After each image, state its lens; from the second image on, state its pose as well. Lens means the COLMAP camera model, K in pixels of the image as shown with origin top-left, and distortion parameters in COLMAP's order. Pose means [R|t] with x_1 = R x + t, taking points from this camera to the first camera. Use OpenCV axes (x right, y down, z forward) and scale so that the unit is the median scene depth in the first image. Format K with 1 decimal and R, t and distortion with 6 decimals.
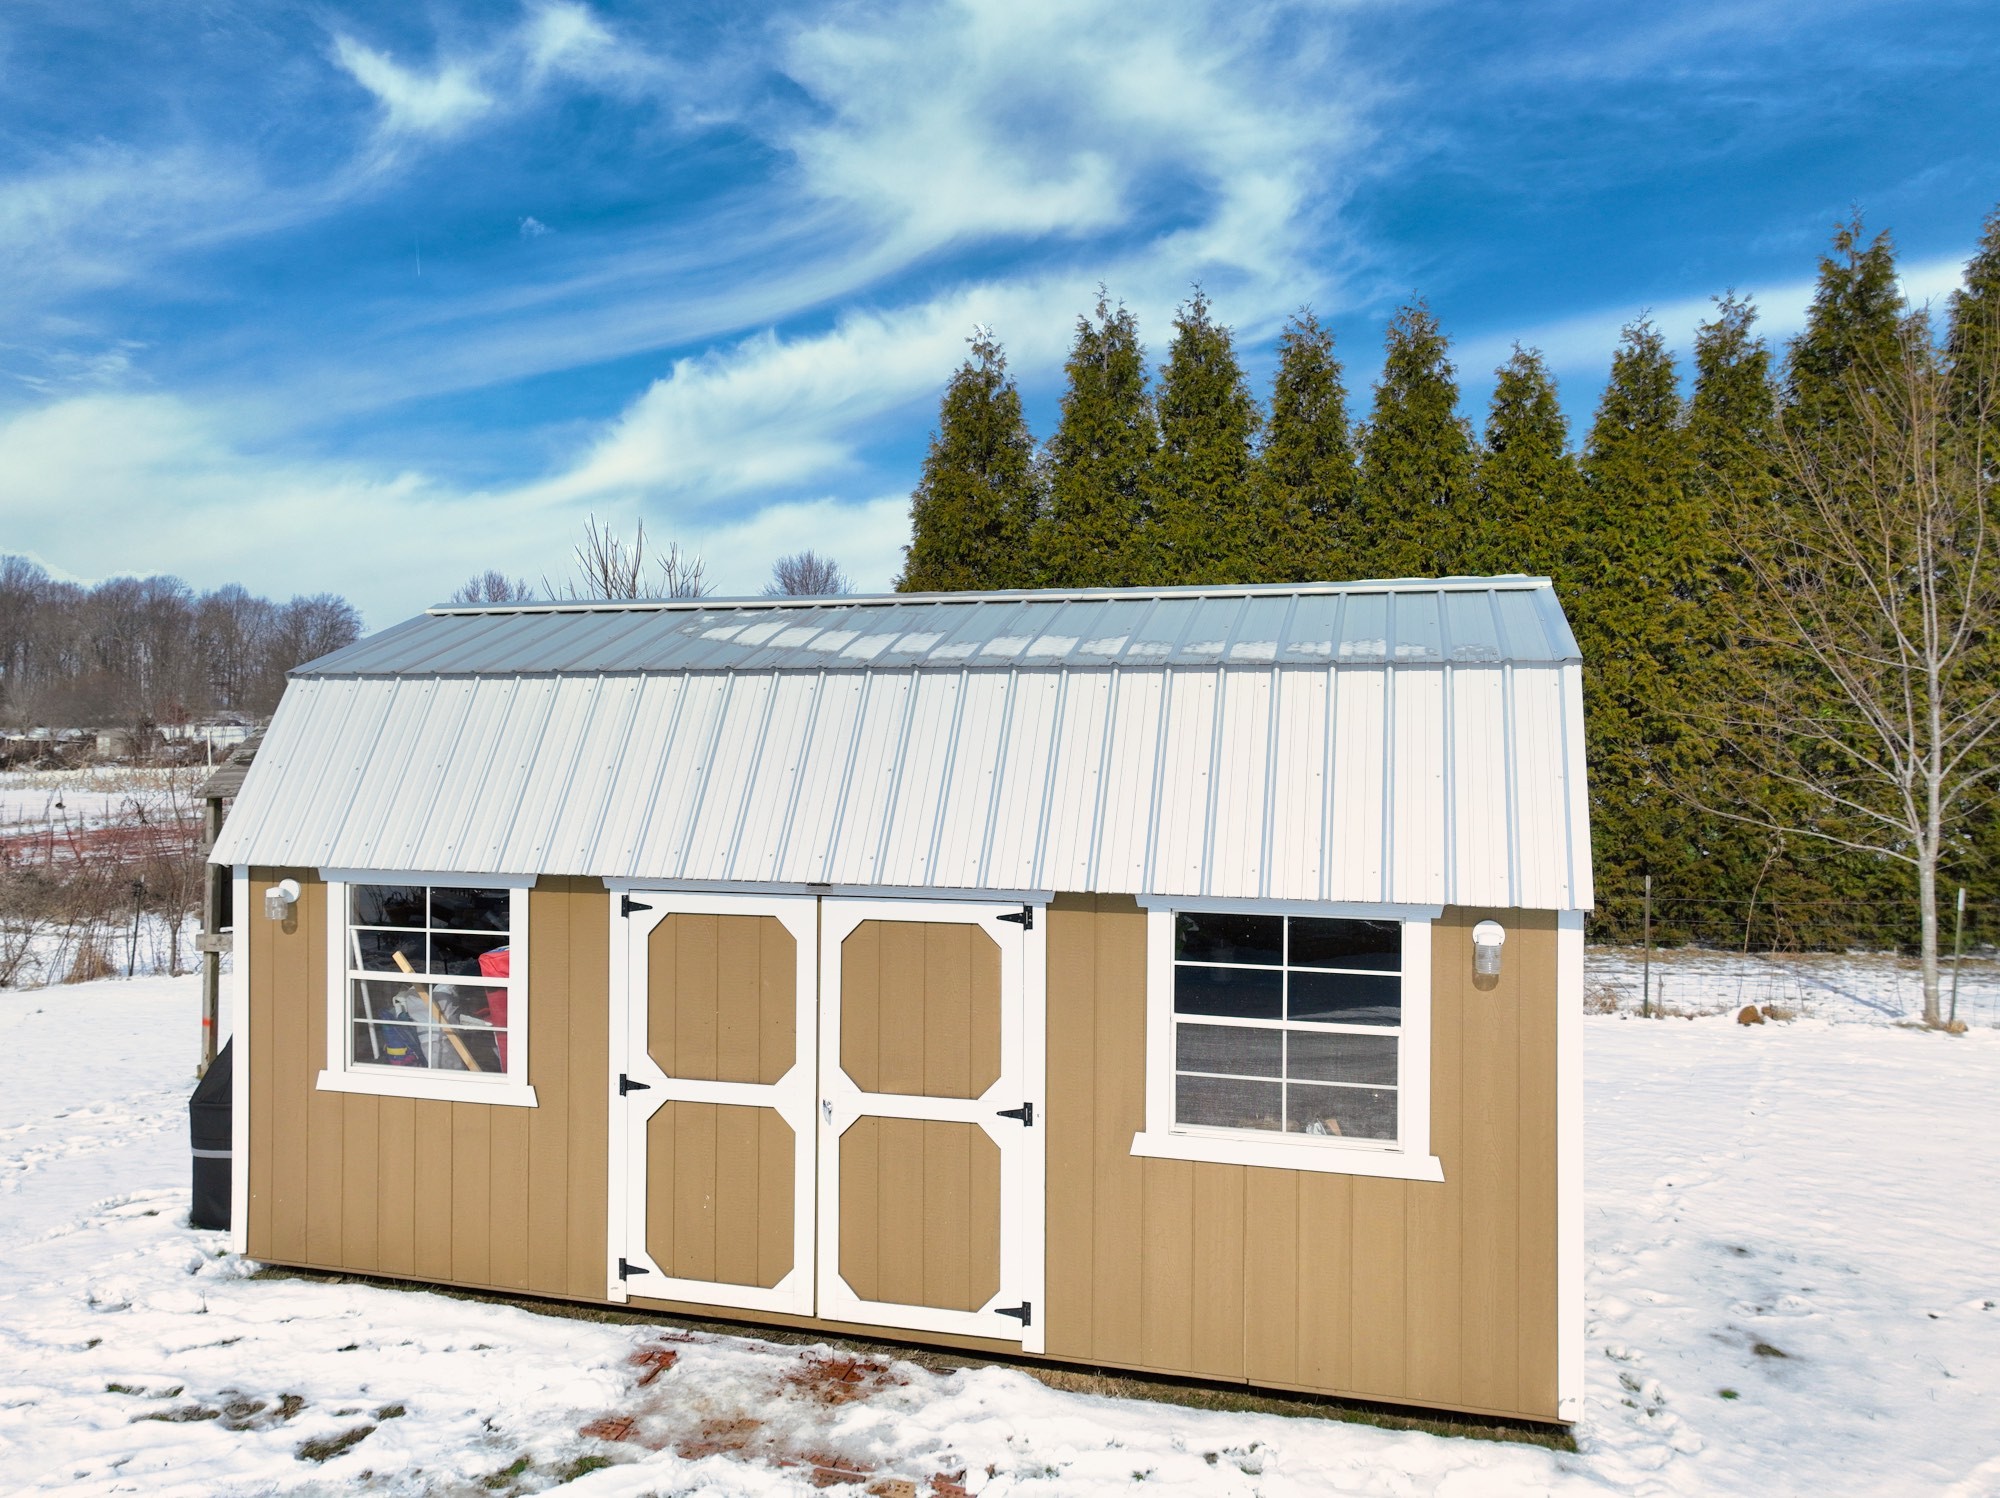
lens RADIAL K [[1439.8, 0, 1000.0], [0, 1439.8, 749.0], [0, 0, 1]] dist [-0.005232, -0.002517]
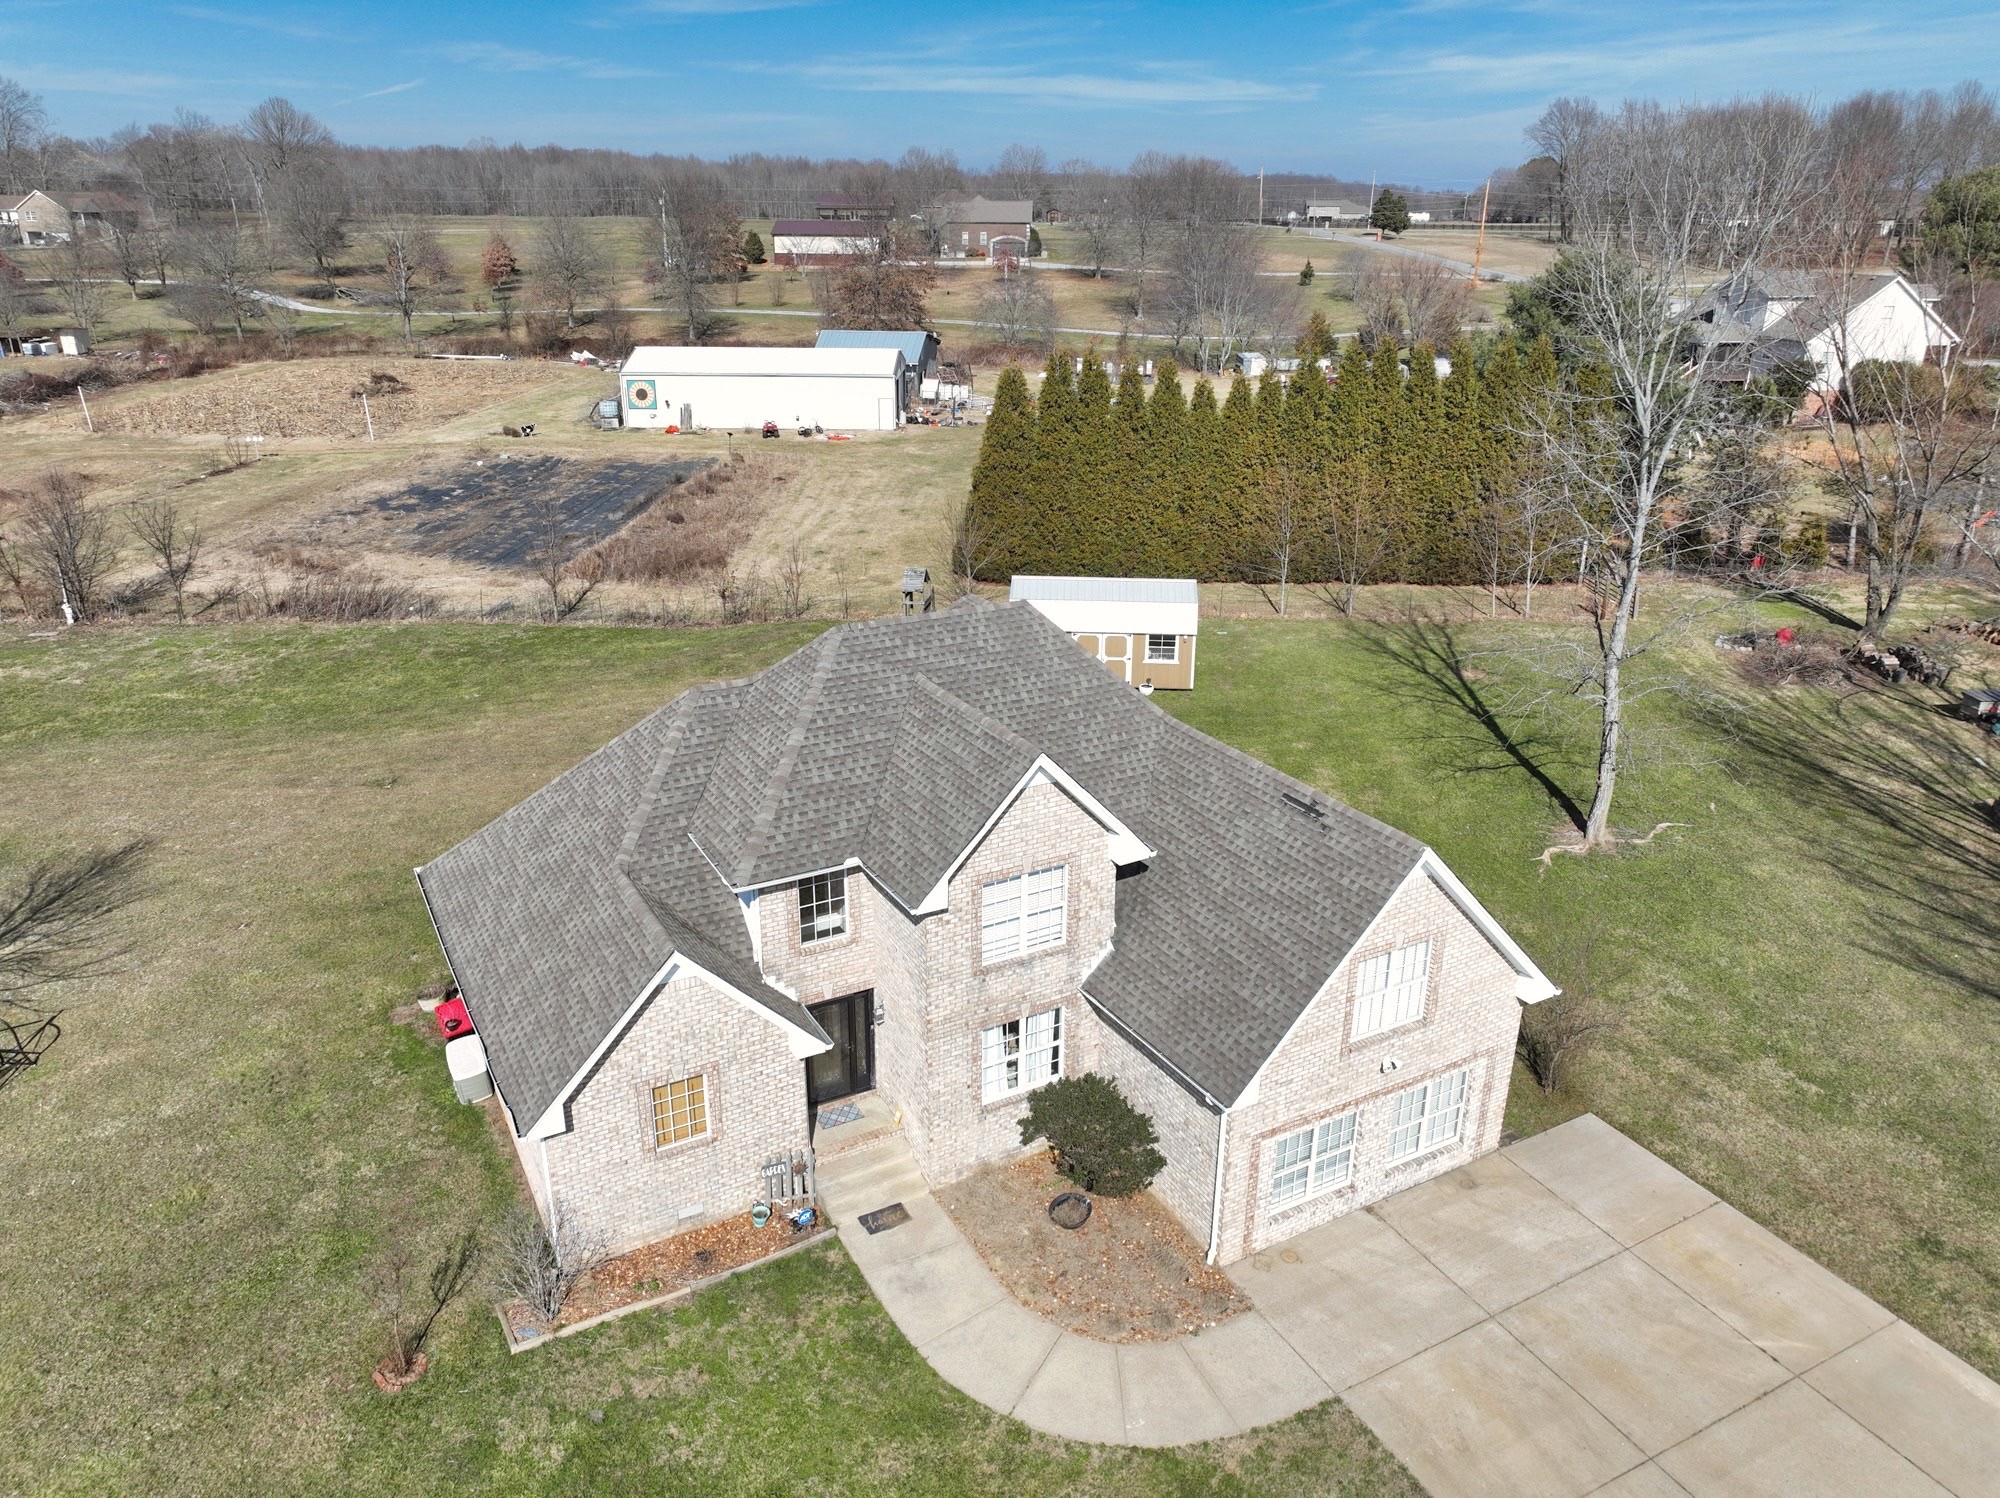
lens RADIAL K [[1439.8, 0, 1000.0], [0, 1439.8, 749.0], [0, 0, 1]] dist [-0.005232, -0.002517]
pose [[0.978861, -0.079384, 0.188493, -2.242193], [0.003831, 0.928557, 0.371169, -2.263703], [-0.204491, -0.362601, 0.909233, -6.336109]]
